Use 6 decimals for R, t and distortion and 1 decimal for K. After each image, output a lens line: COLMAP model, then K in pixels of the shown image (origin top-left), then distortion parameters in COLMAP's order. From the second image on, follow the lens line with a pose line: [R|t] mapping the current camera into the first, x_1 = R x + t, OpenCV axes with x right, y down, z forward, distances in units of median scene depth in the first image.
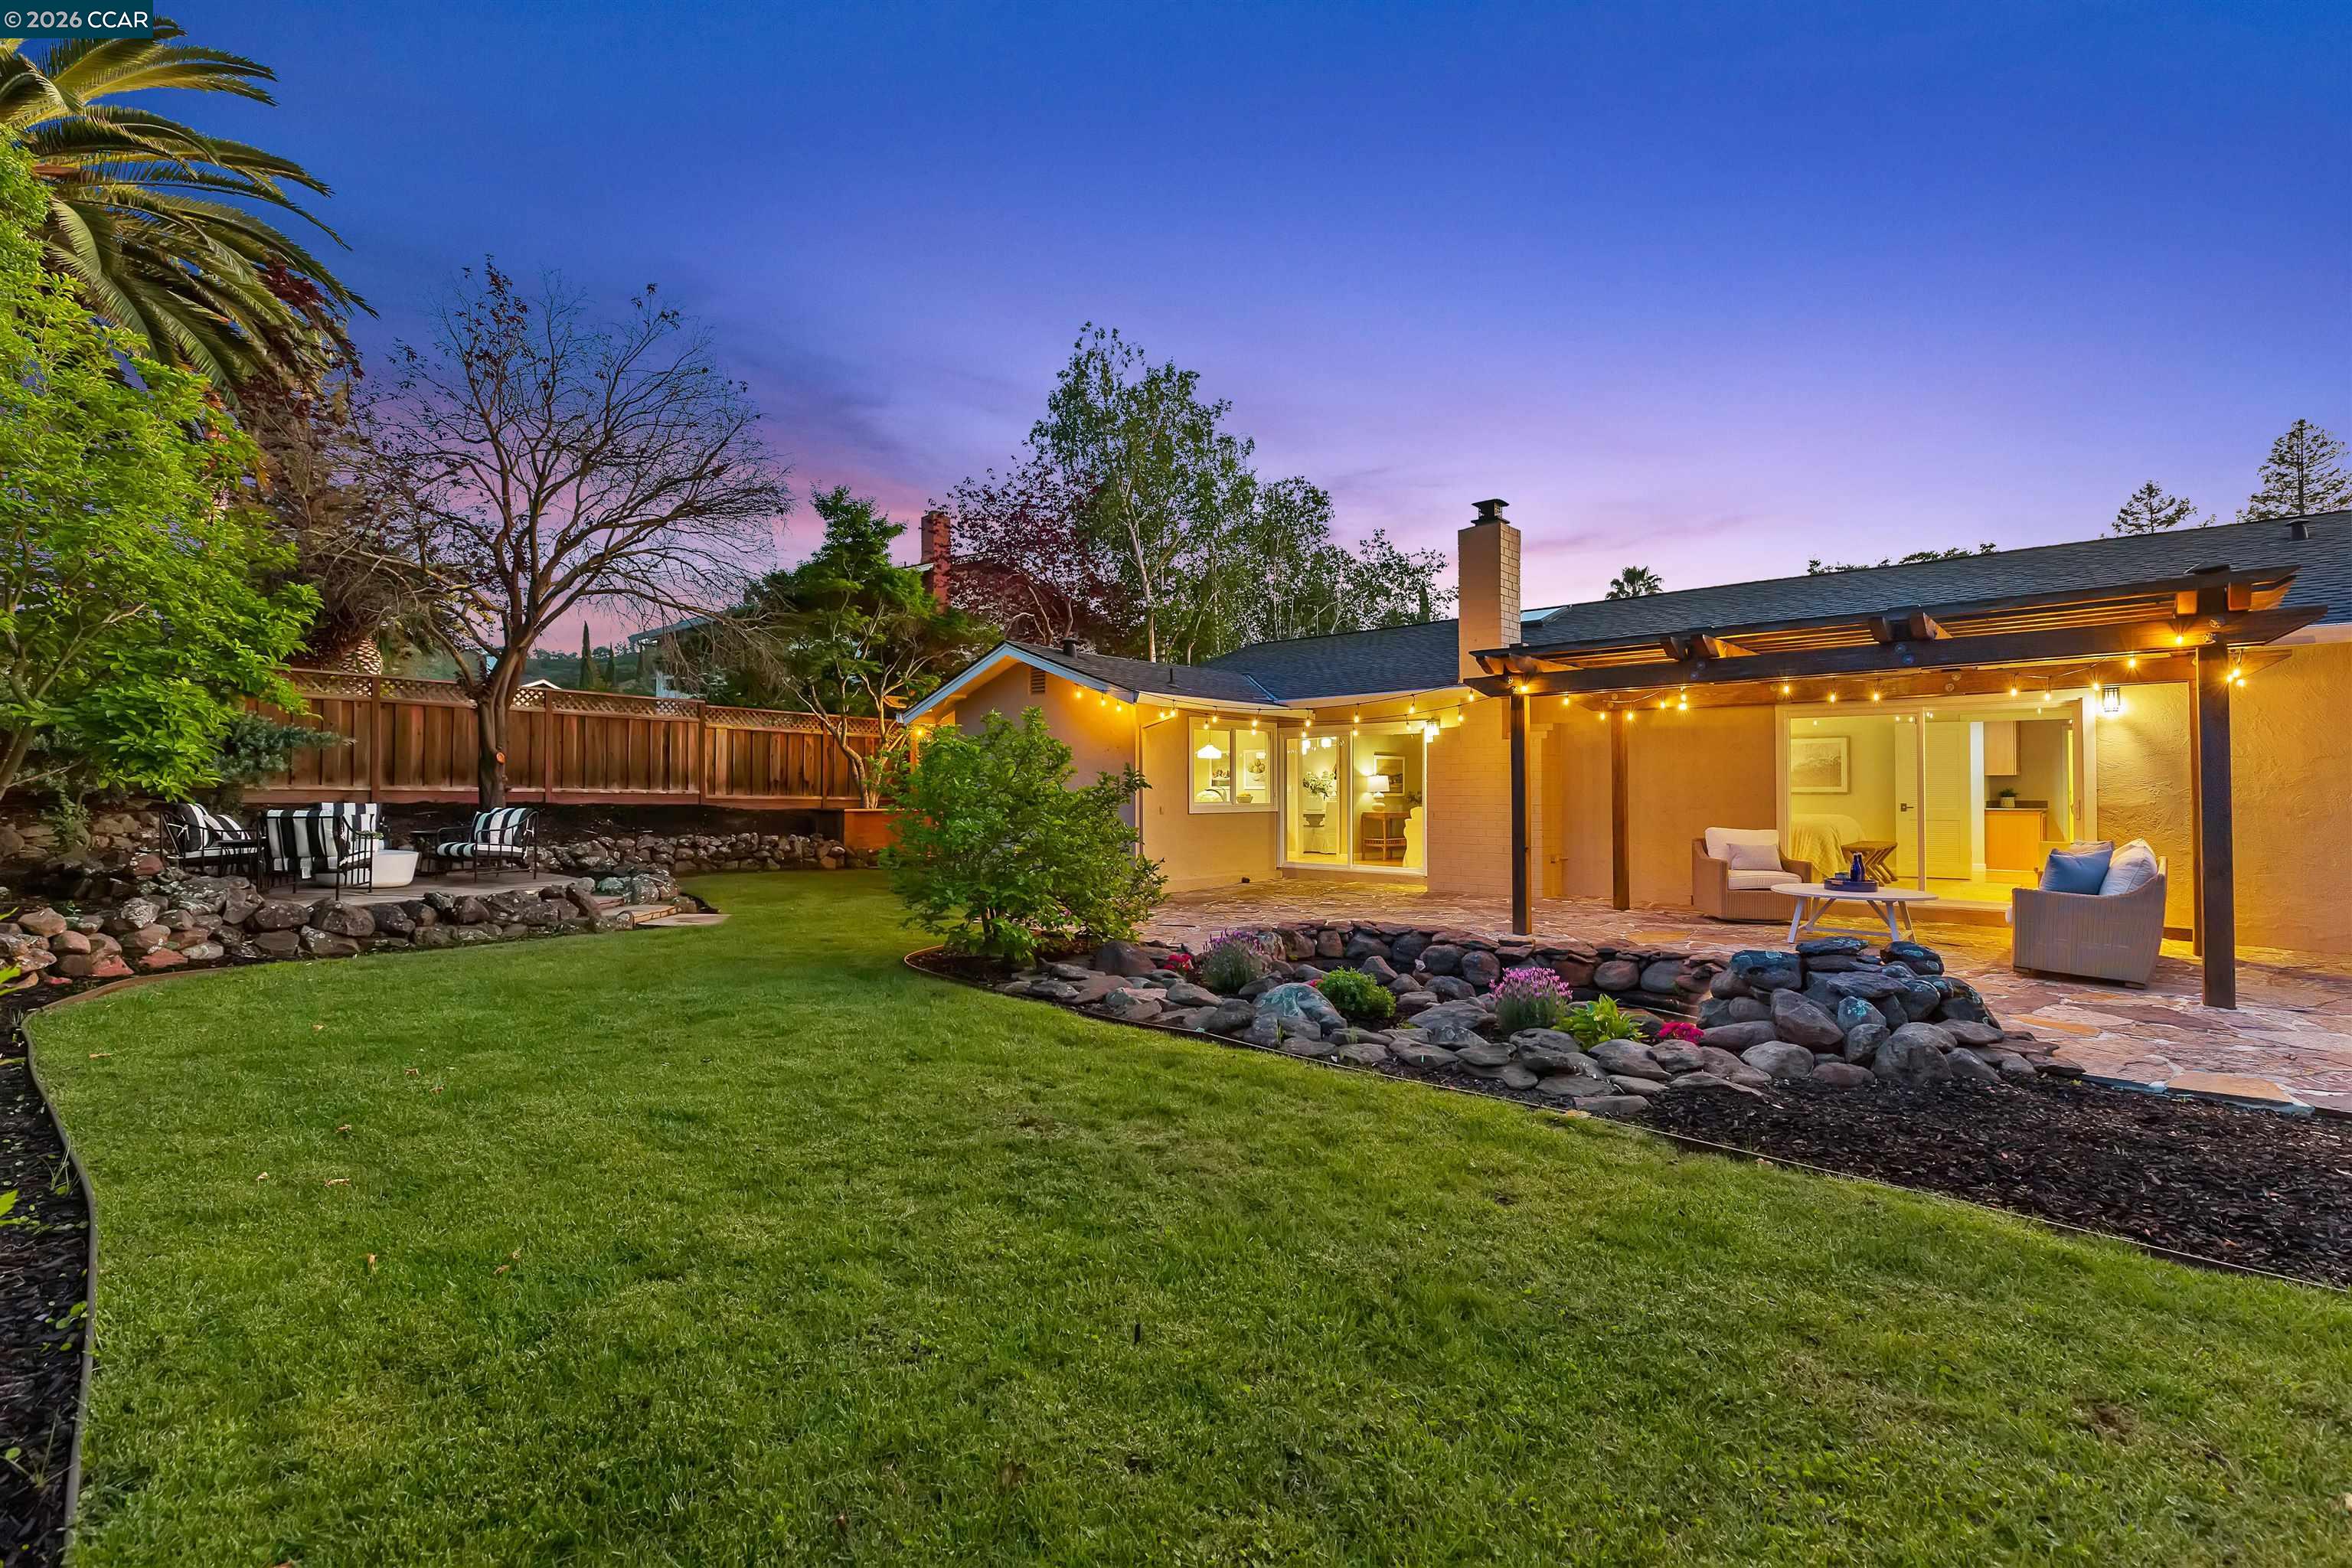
lens RADIAL K [[1053.7, 0, 1176.0], [0, 1053.7, 784.0], [0, 0, 1]] dist [0.032317, 0.000138]
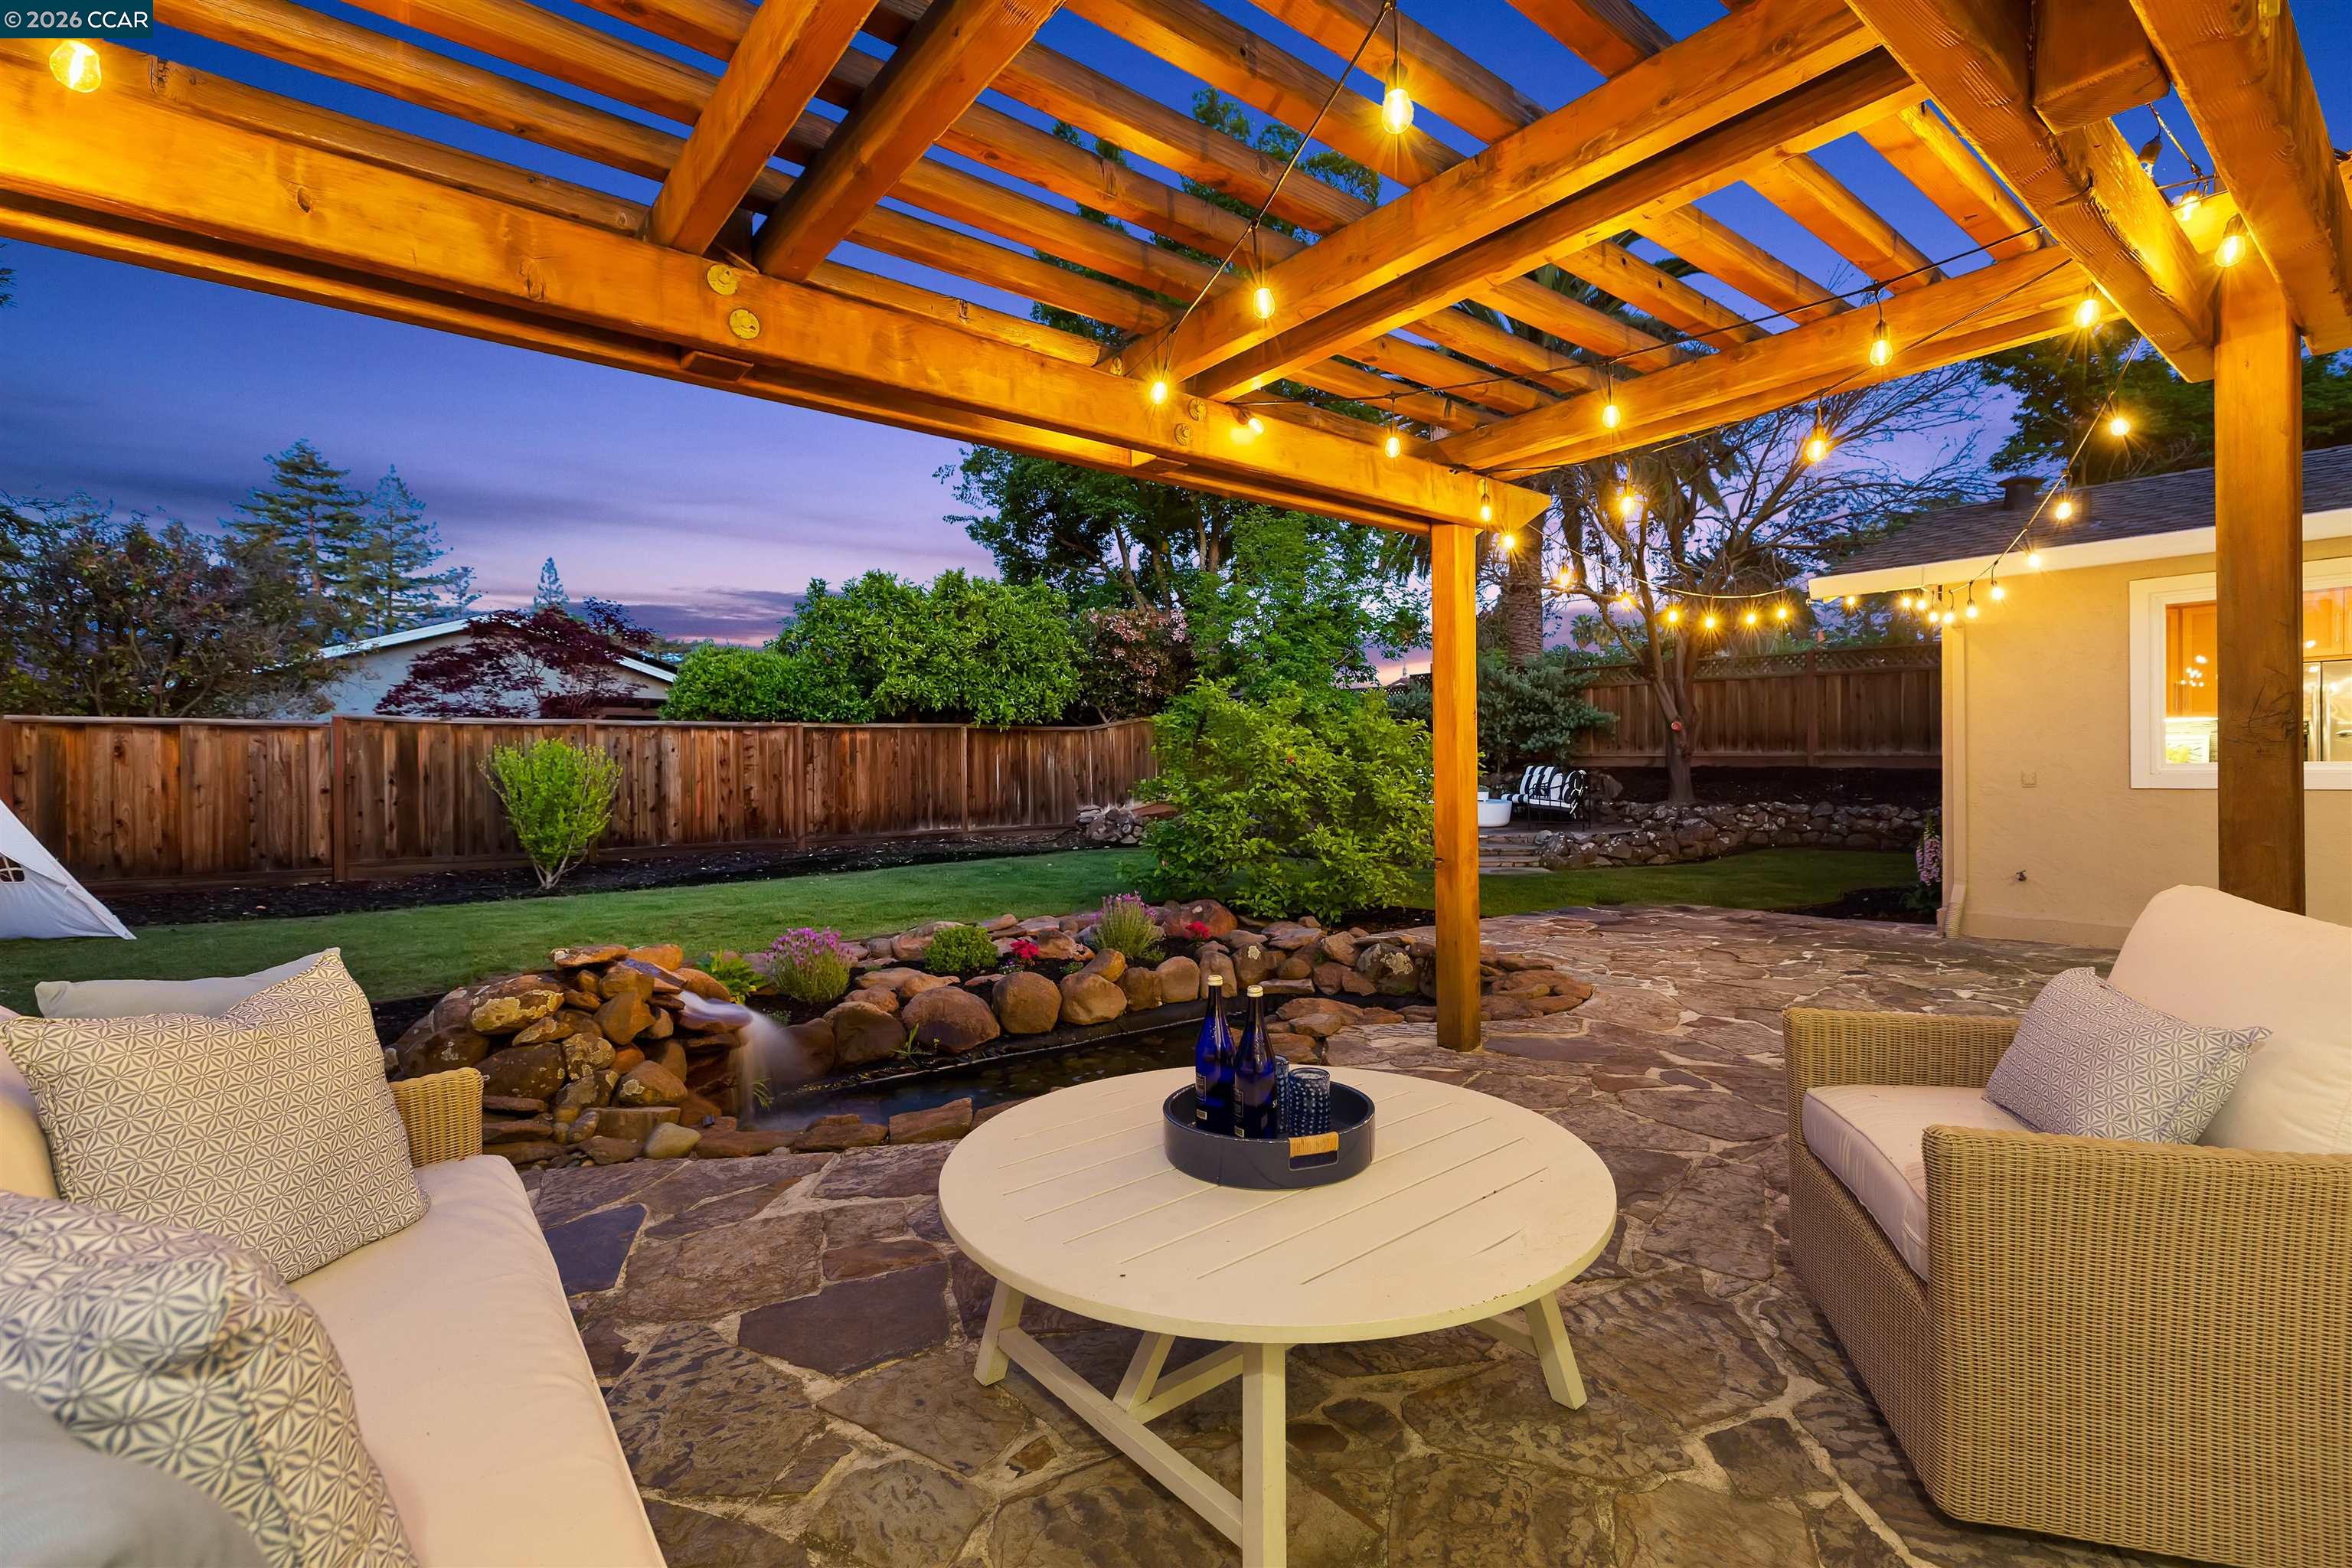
lens RADIAL K [[1053.7, 0, 1176.0], [0, 1053.7, 784.0], [0, 0, 1]] dist [0.032317, 0.000138]
pose [[-0.114755, 0.017755, -0.993235, 0.479075], [0.016758, 0.999733, 0.015935, 0.007859], [0.993253, -0.014816, -0.115021, 0.531632]]
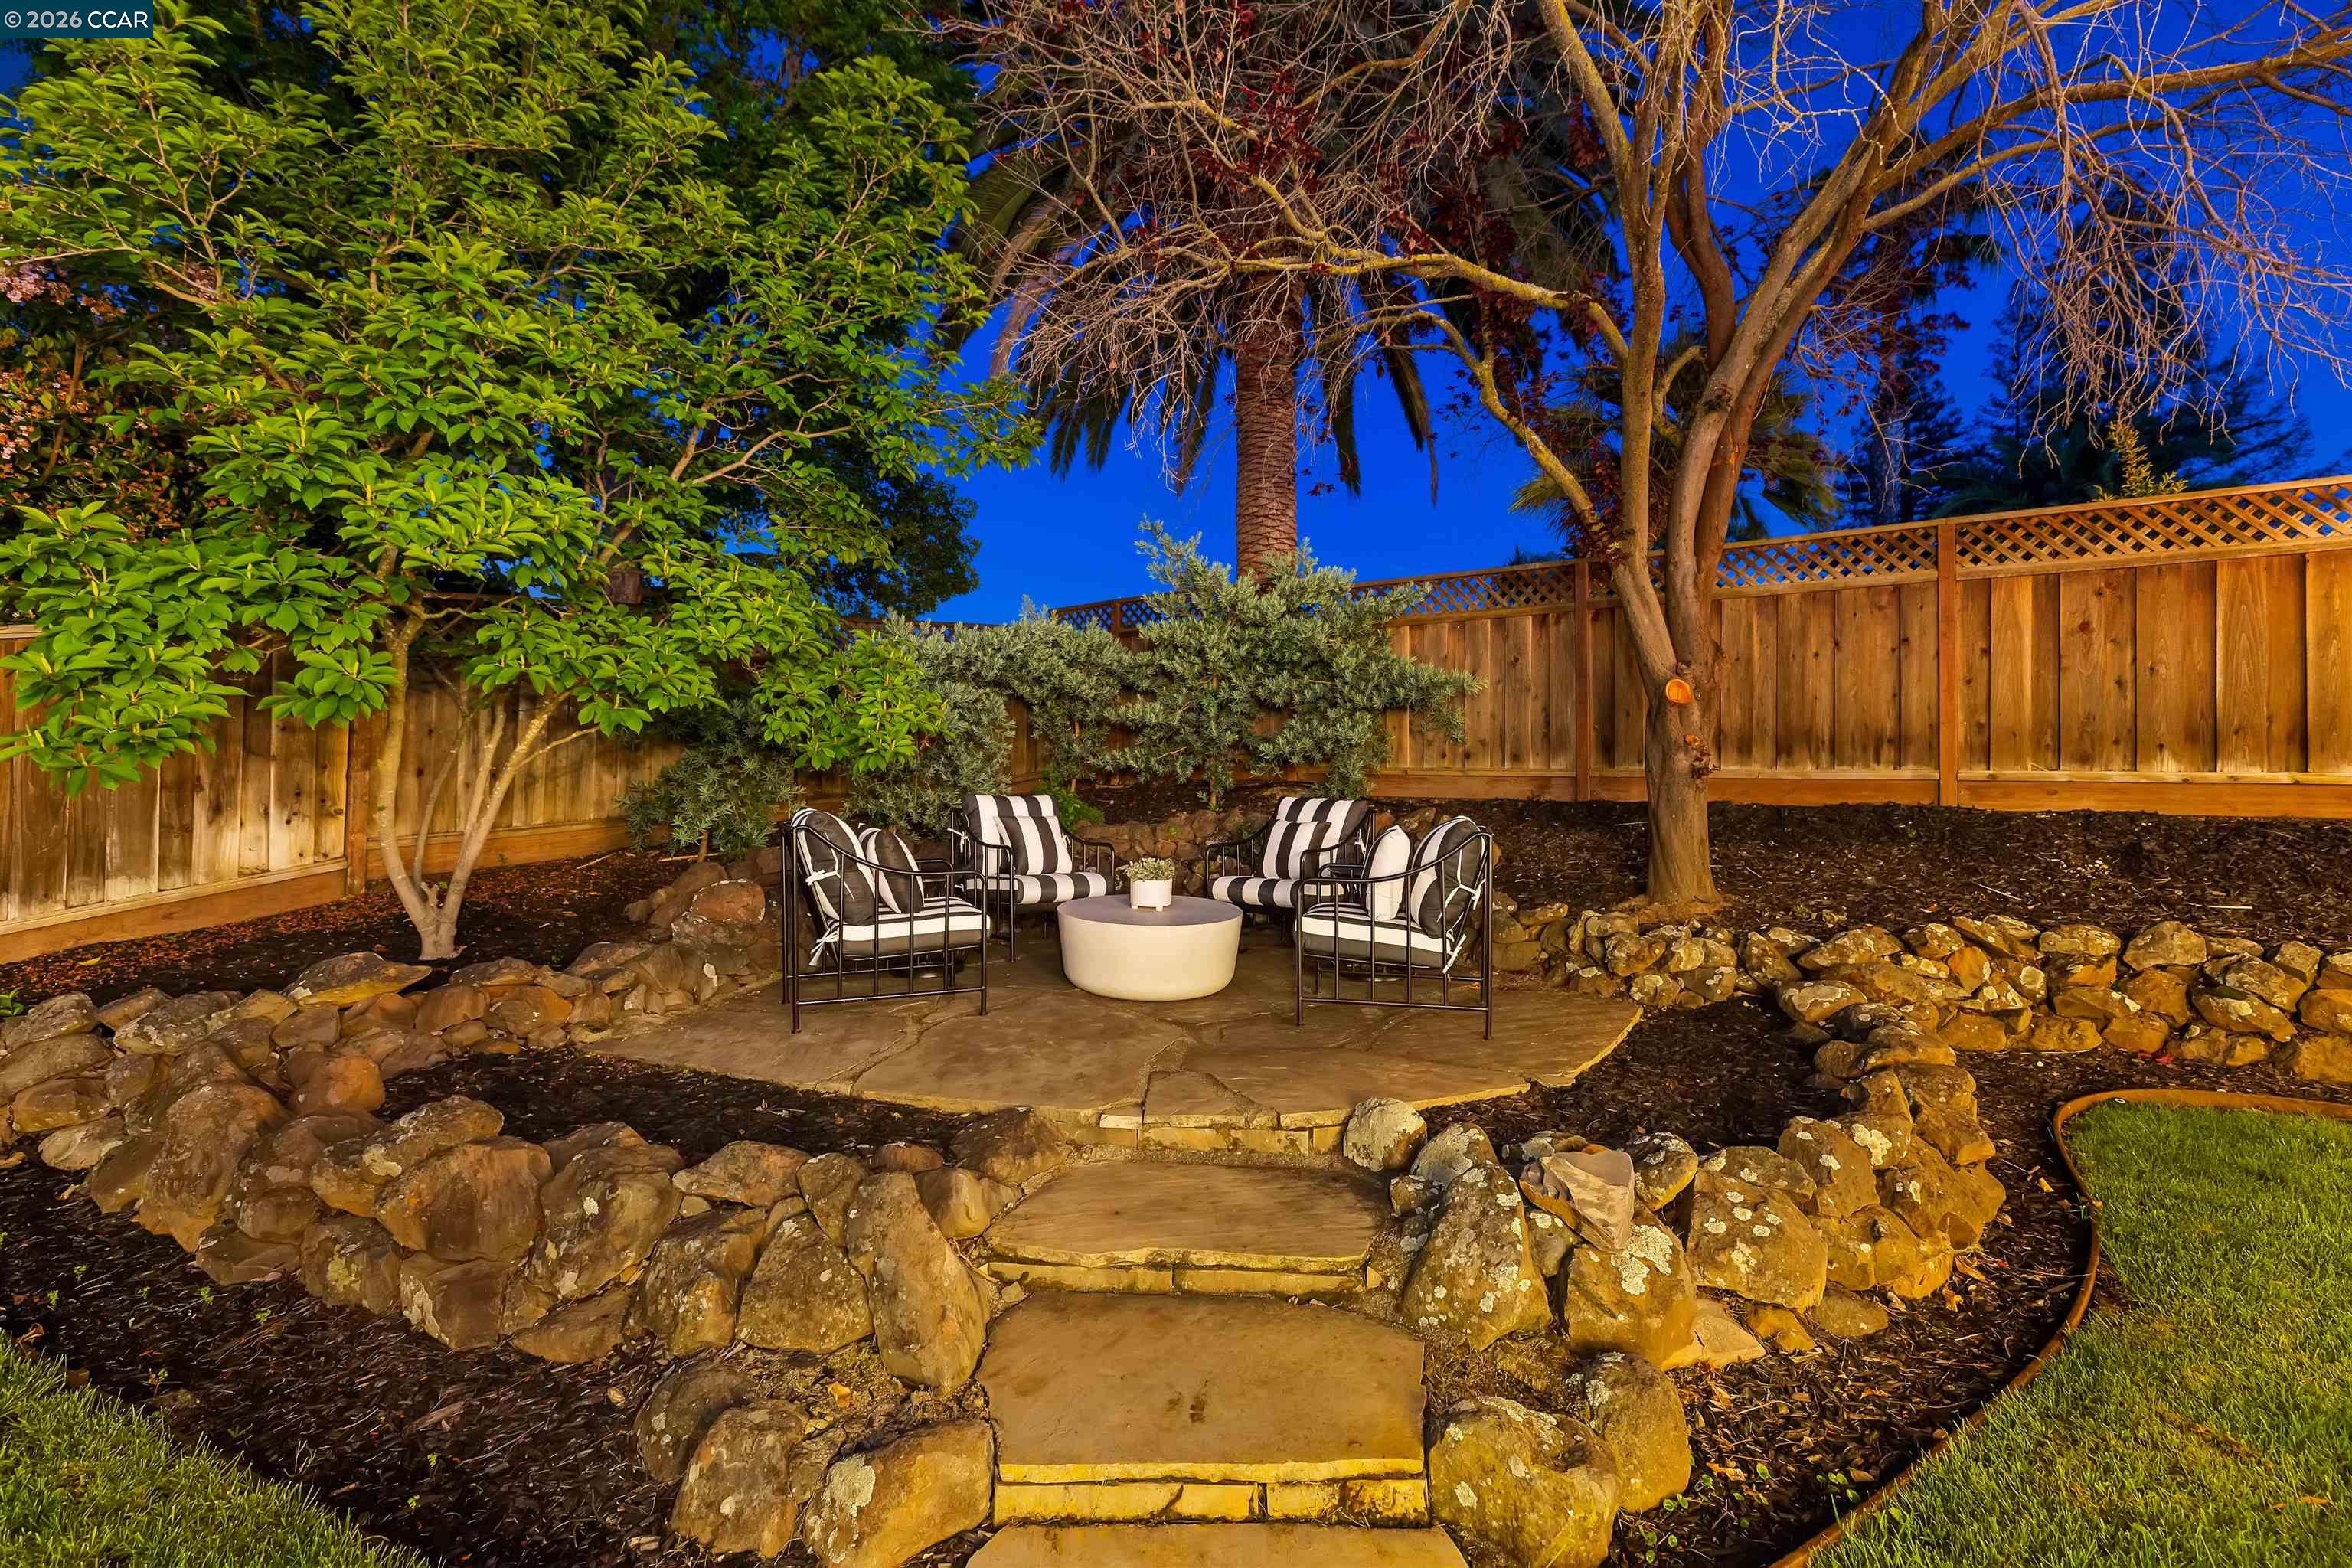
lens RADIAL K [[1053.7, 0, 1176.0], [0, 1053.7, 784.0], [0, 0, 1]] dist [0.032317, 0.000138]
pose [[0.131487, -0.000117, -0.991318, -0.231235], [0.003675, 0.999993, 0.000369, 0.007682], [0.991311, -0.003692, 0.131487, 0.669393]]
